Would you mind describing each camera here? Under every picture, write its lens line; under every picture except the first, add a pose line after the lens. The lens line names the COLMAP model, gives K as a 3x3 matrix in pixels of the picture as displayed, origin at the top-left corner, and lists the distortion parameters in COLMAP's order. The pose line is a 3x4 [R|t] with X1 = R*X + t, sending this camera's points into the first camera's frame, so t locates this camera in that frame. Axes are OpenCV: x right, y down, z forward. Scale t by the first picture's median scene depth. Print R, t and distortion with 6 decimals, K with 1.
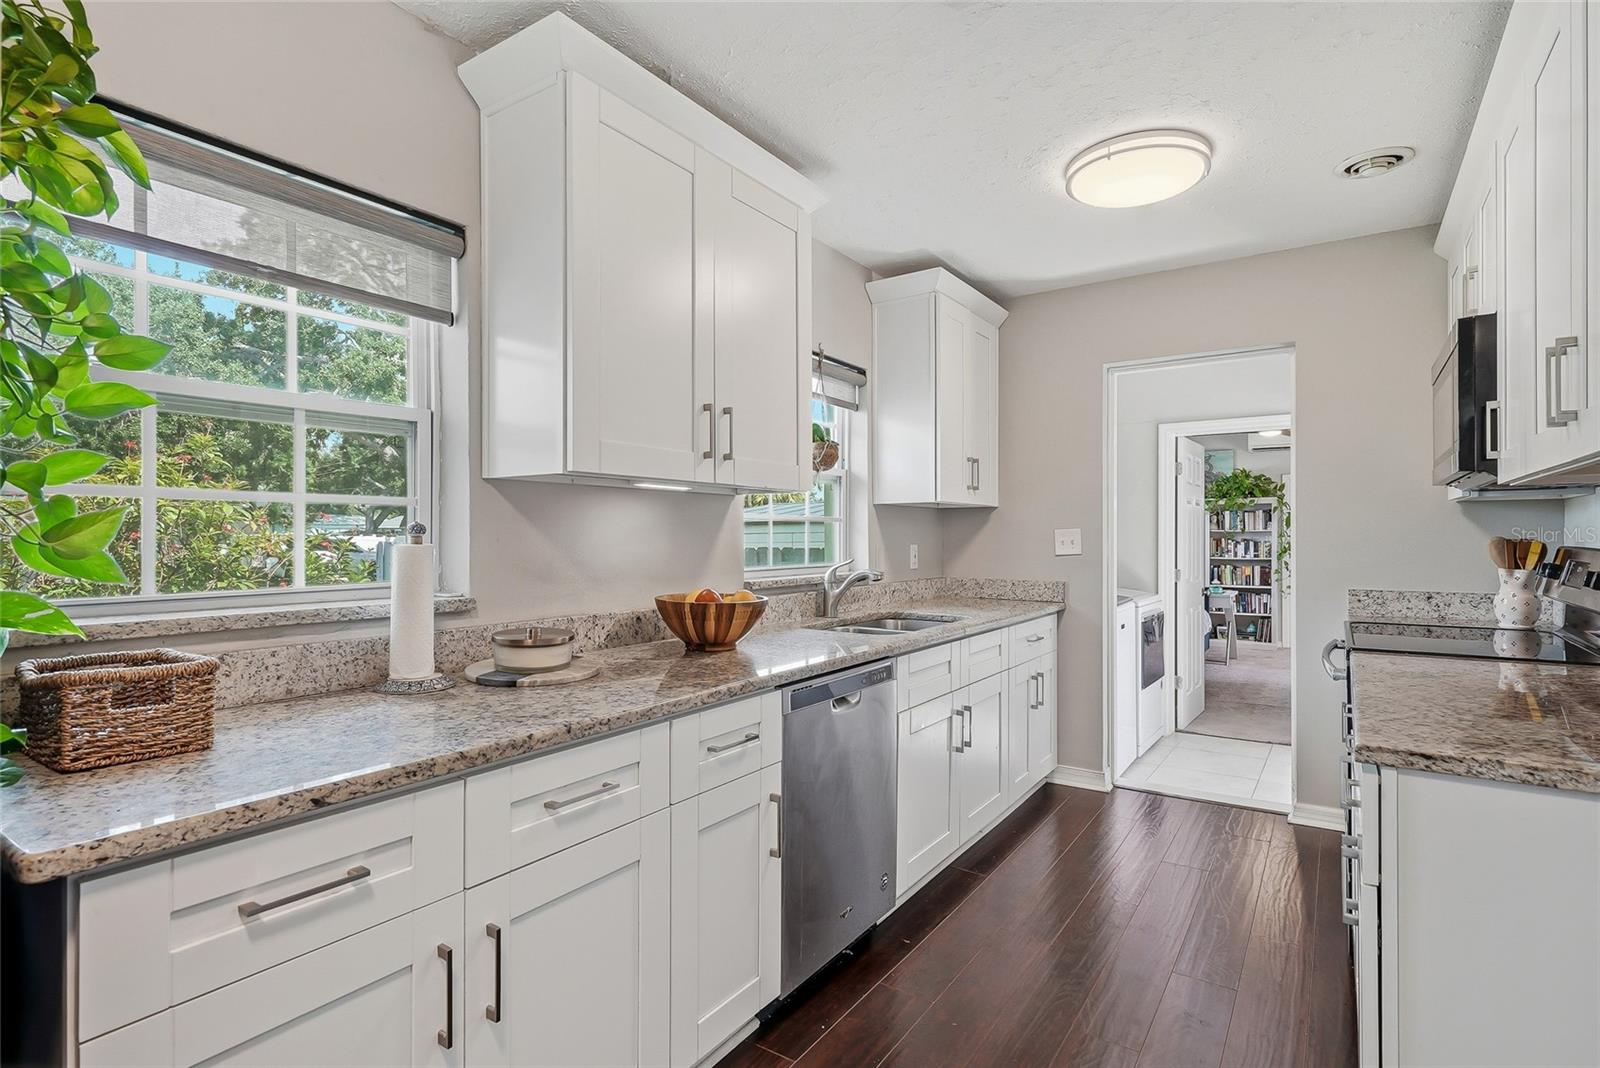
lens RADIAL K [[810.9, 0, 809.0], [0, 810.9, 537.0], [0, 0, 1]] dist [0.012604, -0.000610]
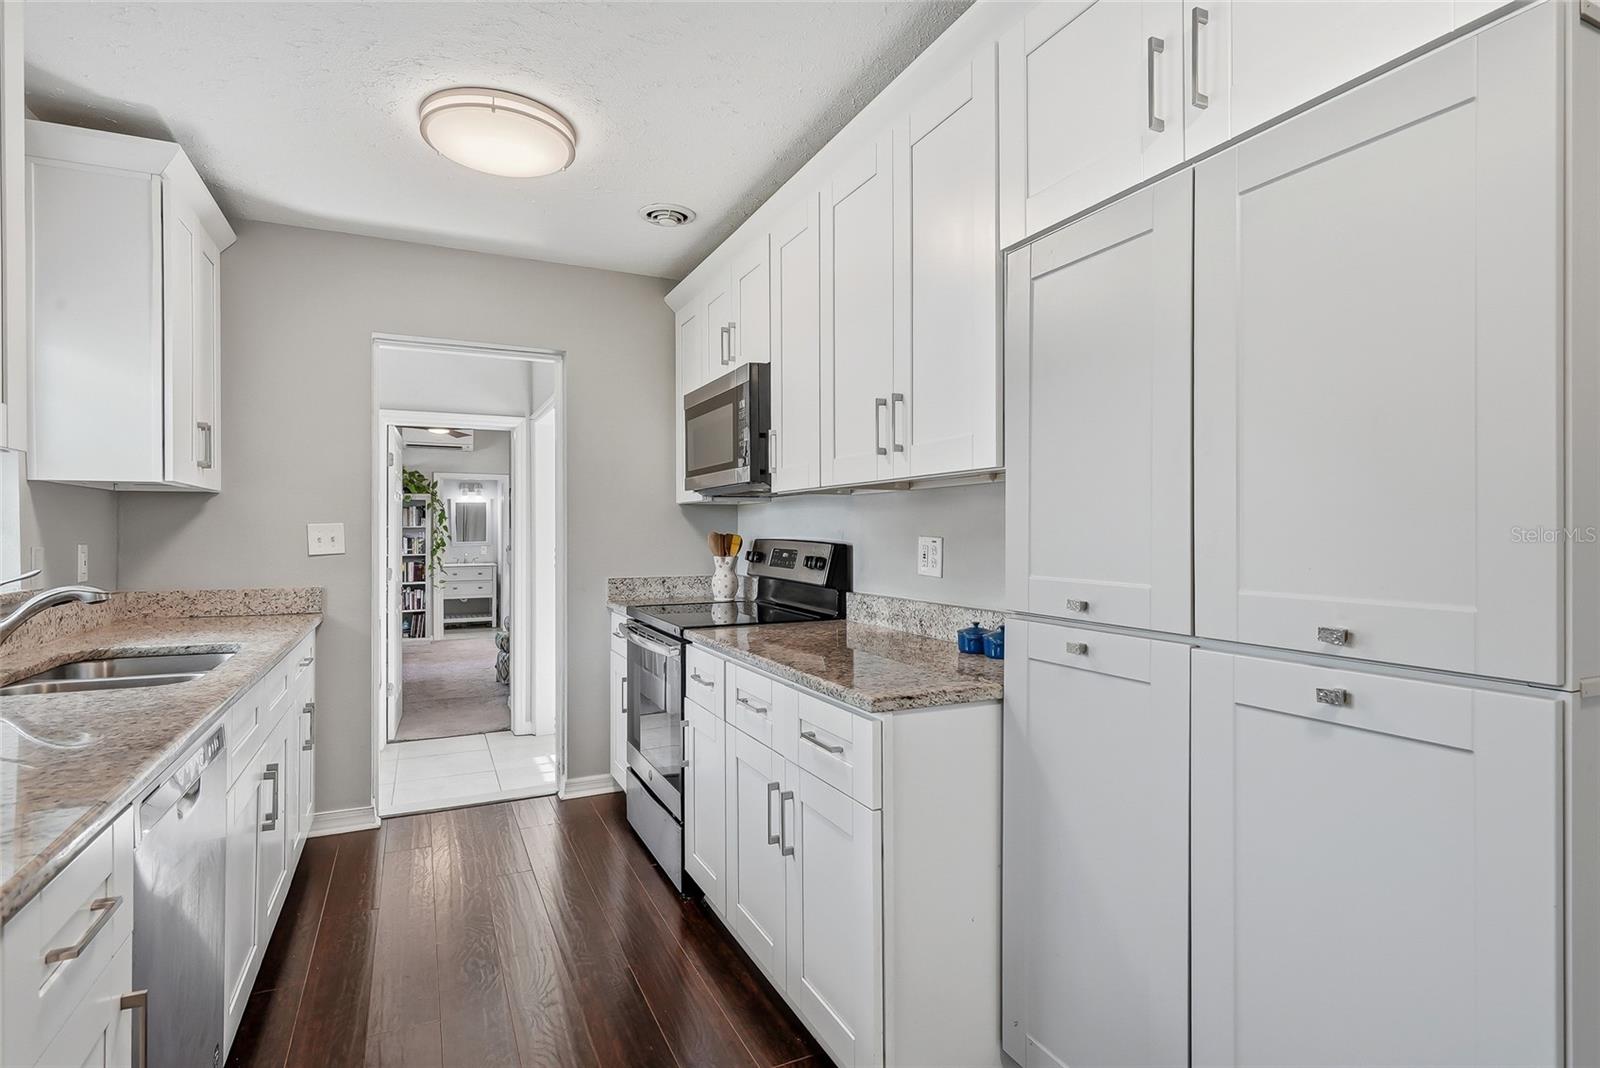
lens RADIAL K [[810.9, 0, 825.6], [0, 810.9, 528.4], [0, 0, 1]] dist [0.012604, -0.000610]
pose [[0.499894, 0.003236, 0.866081, -0.078712], [0.002371, 0.999984, -0.005105, 0.000483], [-0.866083, 0.004605, 0.499878, 0.082137]]
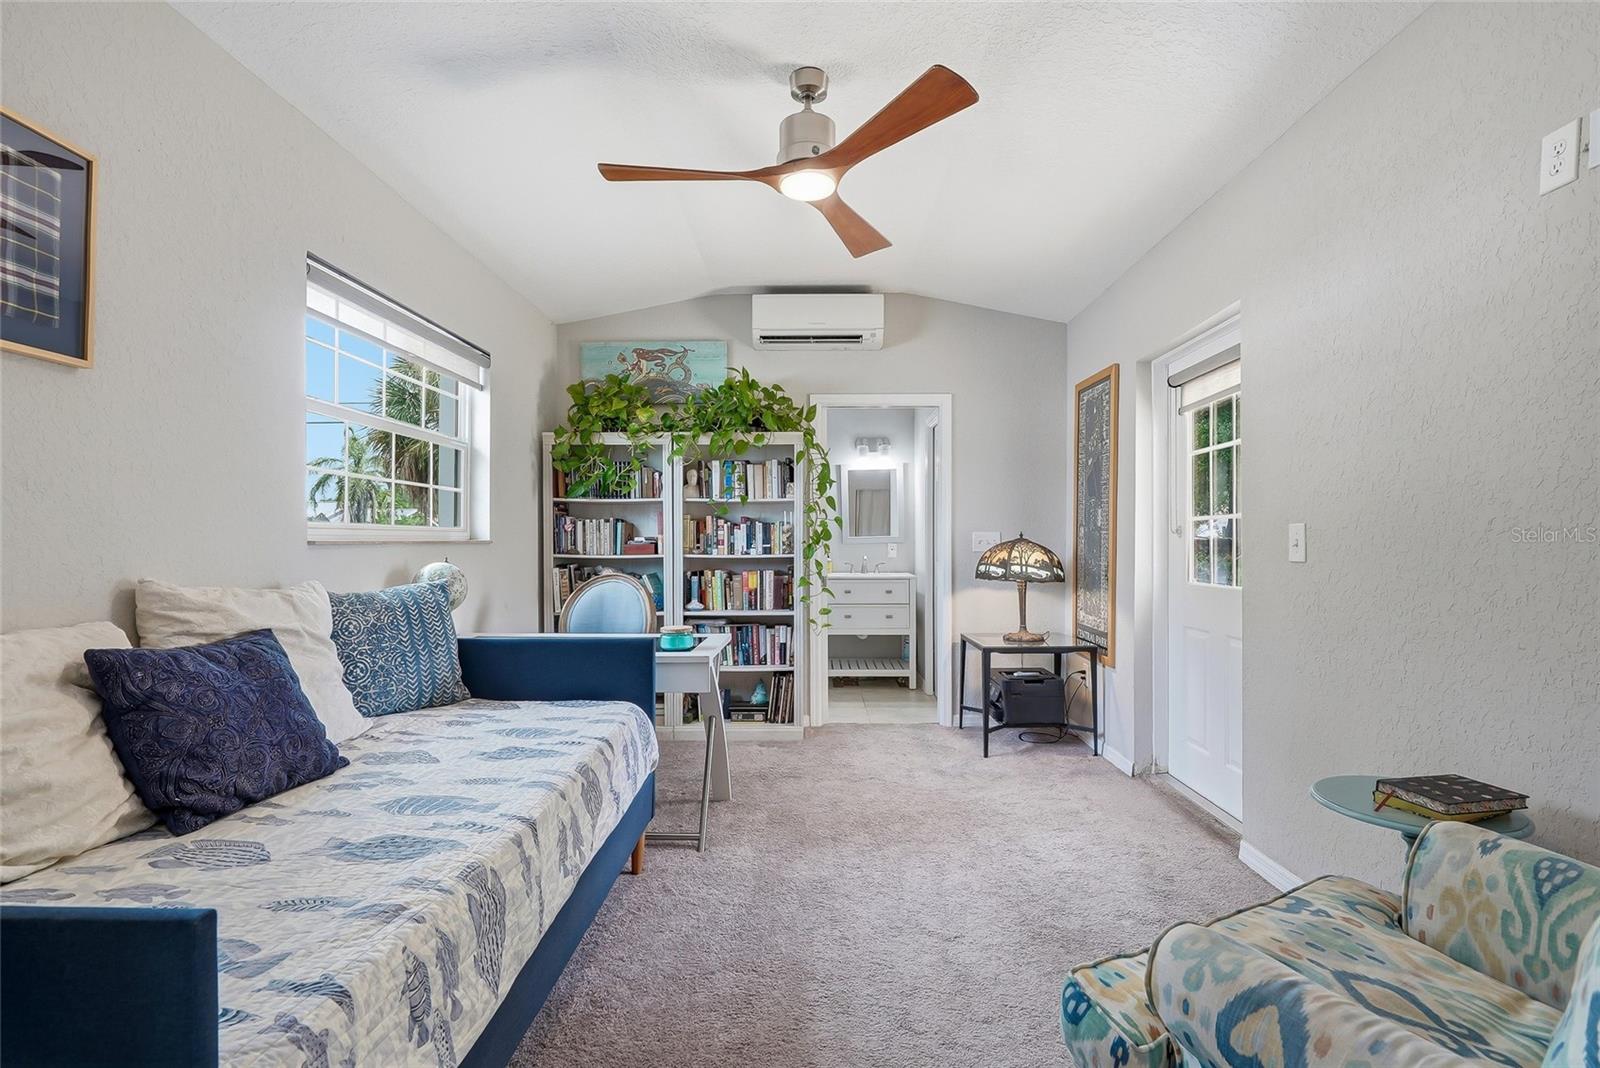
lens RADIAL K [[735.9, 0, 793.7], [0, 735.9, 539.2], [0, 0, 1]] dist [-0.002551, -0.000123]
pose [[0.853853, -0.000430, 0.520514, 0.439629], [0.001298, 0.999998, -0.001303, 0.022518], [-0.520513, 0.001788, 0.853852, 0.810951]]
